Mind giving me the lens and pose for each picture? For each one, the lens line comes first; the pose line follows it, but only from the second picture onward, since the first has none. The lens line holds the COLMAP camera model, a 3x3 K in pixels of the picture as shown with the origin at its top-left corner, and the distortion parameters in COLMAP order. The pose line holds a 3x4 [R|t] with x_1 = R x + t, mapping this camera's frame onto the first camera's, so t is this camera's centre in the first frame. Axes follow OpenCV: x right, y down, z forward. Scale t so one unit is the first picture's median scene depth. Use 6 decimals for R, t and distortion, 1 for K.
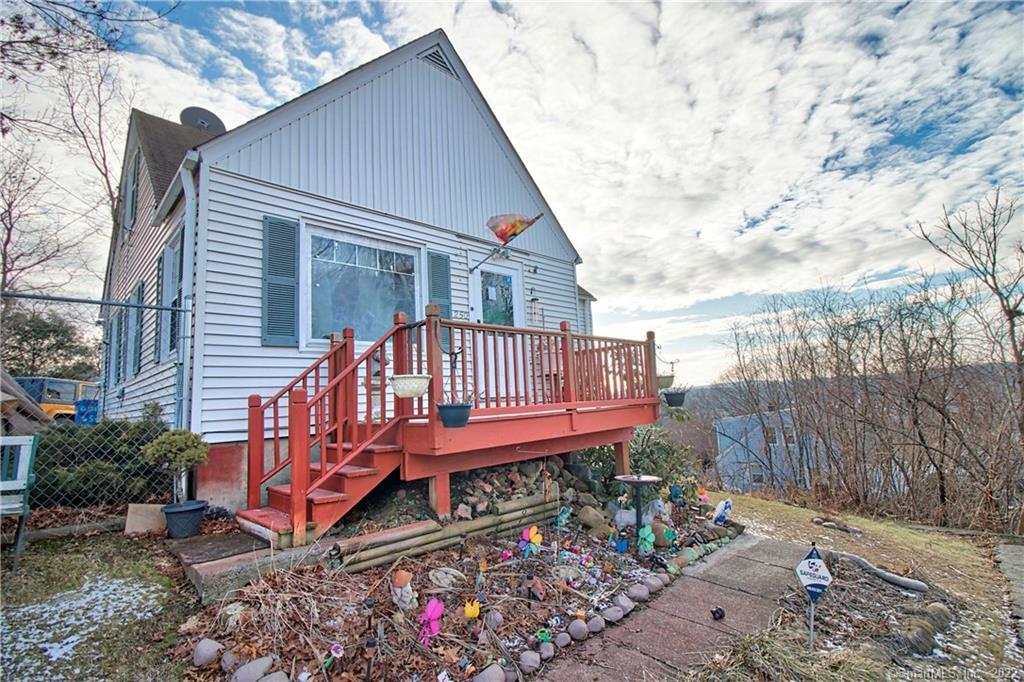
lens RADIAL K [[475.9, 0, 517.6], [0, 475.9, 331.3], [0, 0, 1]] dist [0.000450, -0.013308]
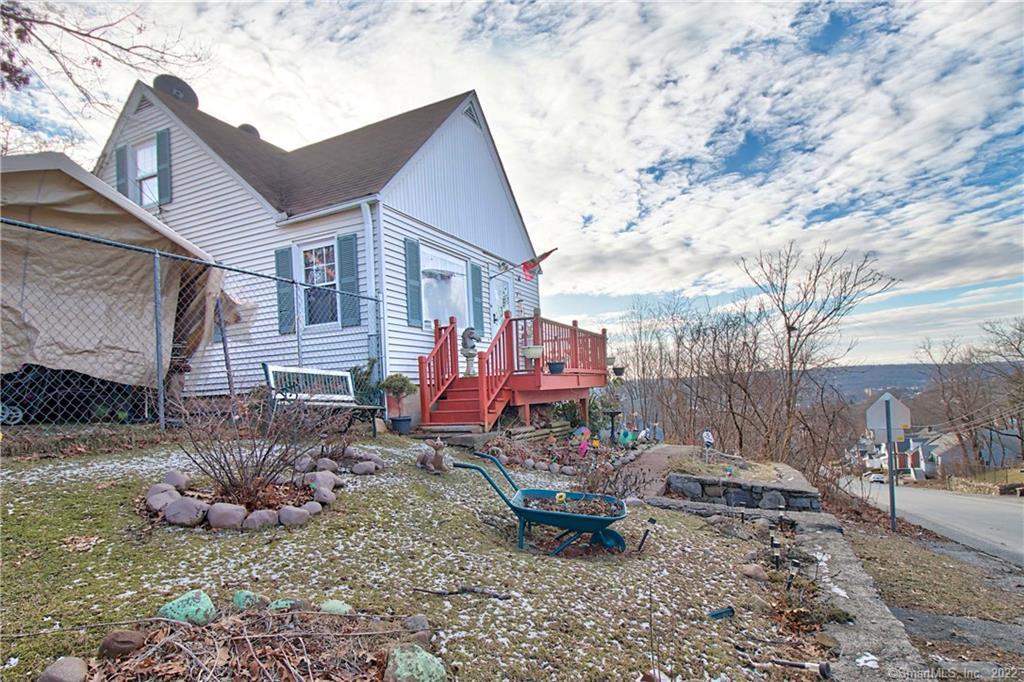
lens RADIAL K [[517.1, 0, 514.2], [0, 517.1, 379.2], [0, 0, 1]] dist [-0.001862, -0.019038]
pose [[0.946774, 0.020368, 0.321253, -0.530415], [-0.055235, 0.993473, 0.099799, 0.012238], [-0.317124, -0.112231, 0.941720, -0.503999]]
